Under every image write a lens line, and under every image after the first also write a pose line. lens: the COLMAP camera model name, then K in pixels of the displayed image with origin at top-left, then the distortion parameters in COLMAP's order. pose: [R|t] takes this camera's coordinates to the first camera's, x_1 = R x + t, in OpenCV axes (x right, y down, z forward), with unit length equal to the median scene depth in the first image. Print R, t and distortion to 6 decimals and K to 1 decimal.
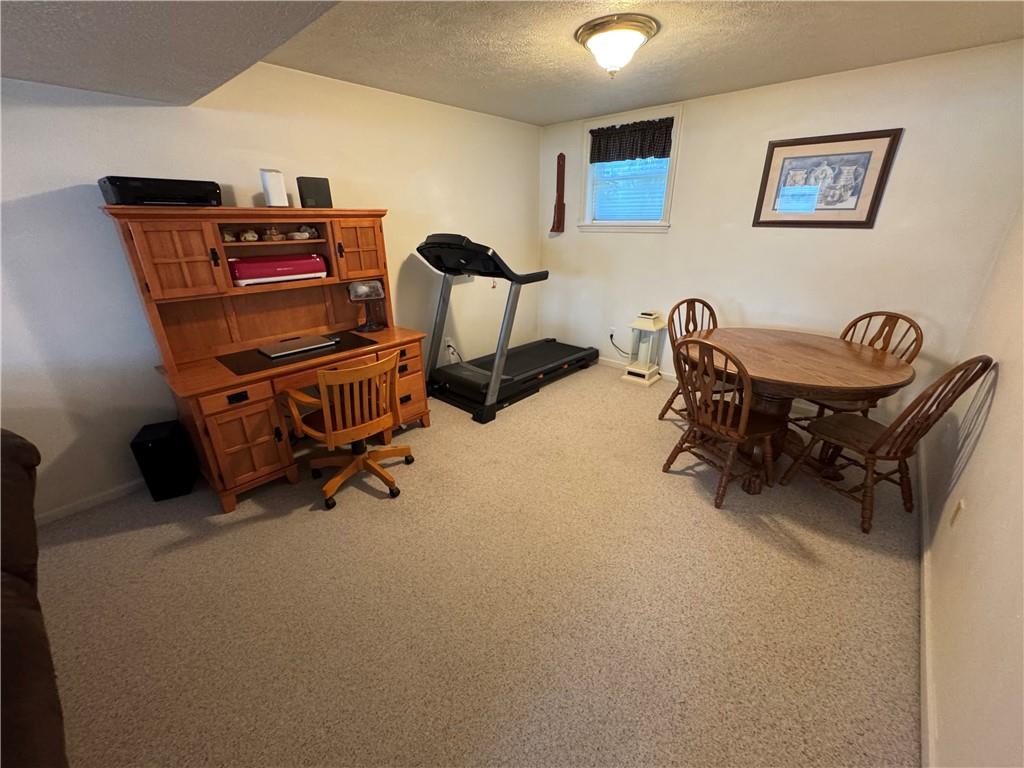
lens RADIAL K [[410.0, 0, 511.9], [0, 410.0, 383.3], [0, 0, 1]] dist [-0.001694, 0.000152]
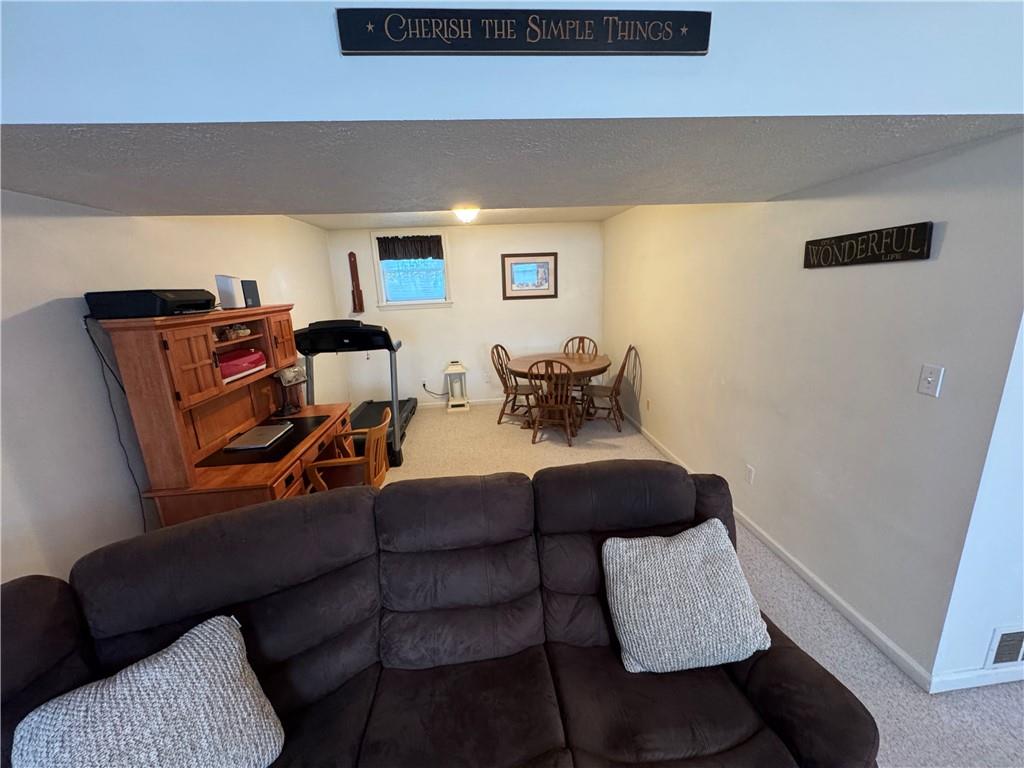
lens RADIAL K [[410.0, 0, 510.4], [0, 410.0, 383.7], [0, 0, 1]] dist [-0.001694, 0.000152]
pose [[0.676733, -0.199767, 0.708608, -0.772321], [0.310616, 0.950099, -0.028797, 0.004284], [-0.667495, 0.239593, 0.705014, -0.151097]]
